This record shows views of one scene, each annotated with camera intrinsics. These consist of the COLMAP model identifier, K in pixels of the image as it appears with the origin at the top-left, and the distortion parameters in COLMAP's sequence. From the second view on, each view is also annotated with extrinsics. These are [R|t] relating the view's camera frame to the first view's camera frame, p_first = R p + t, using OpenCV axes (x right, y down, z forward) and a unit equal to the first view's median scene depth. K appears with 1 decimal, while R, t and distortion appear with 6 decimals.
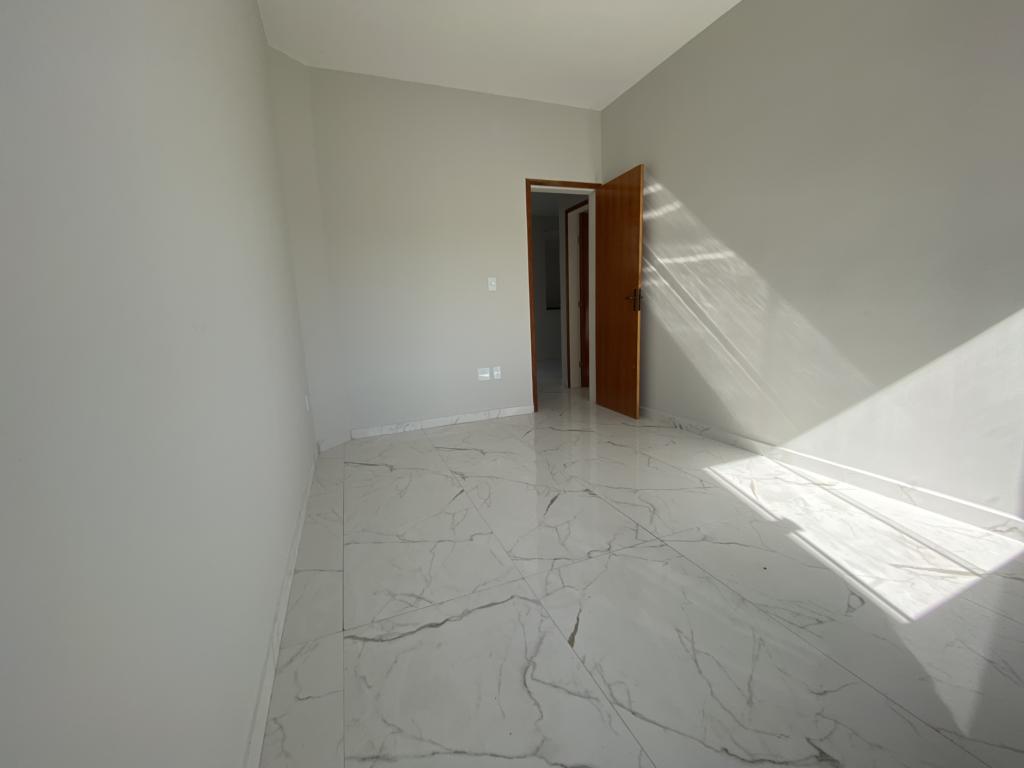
lens RADIAL K [[415.2, 0, 513.6], [0, 415.2, 382.6], [0, 0, 1]] dist [0.017988, -0.019254]
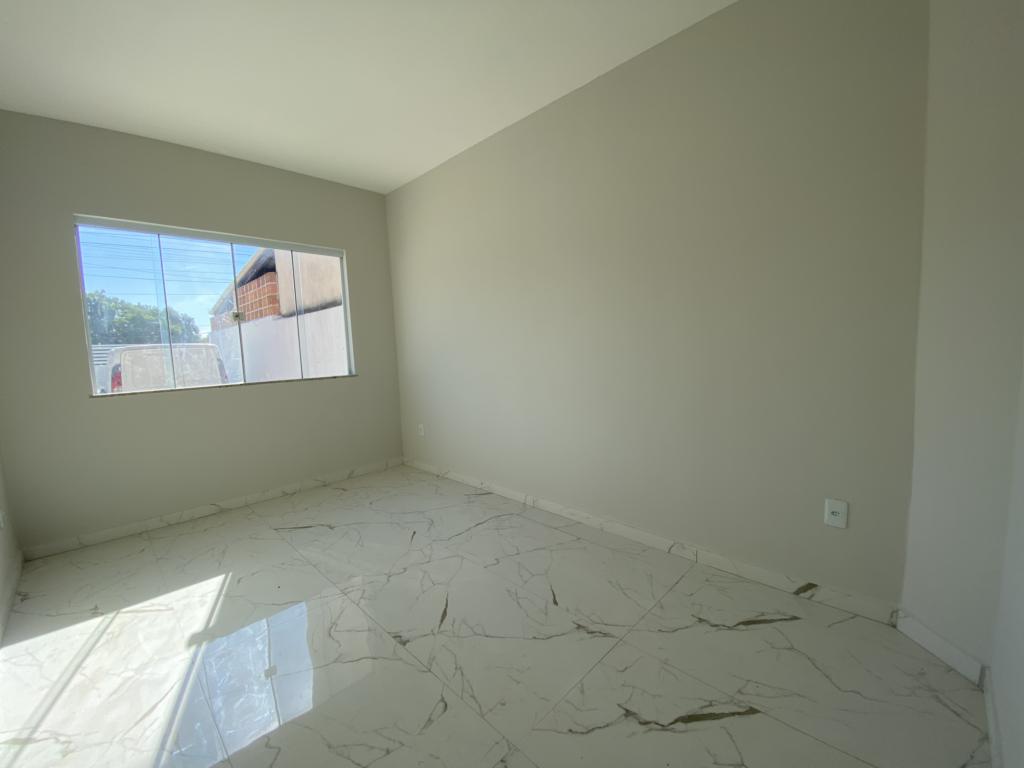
lens RADIAL K [[415.2, 0, 513.6], [0, 415.2, 382.6], [0, 0, 1]] dist [0.017988, -0.019254]
pose [[-0.914651, 0.110579, -0.388826, 0.296536], [0.009585, 0.967521, 0.252609, -0.489774], [0.404131, 0.227322, -0.886004, 2.062356]]
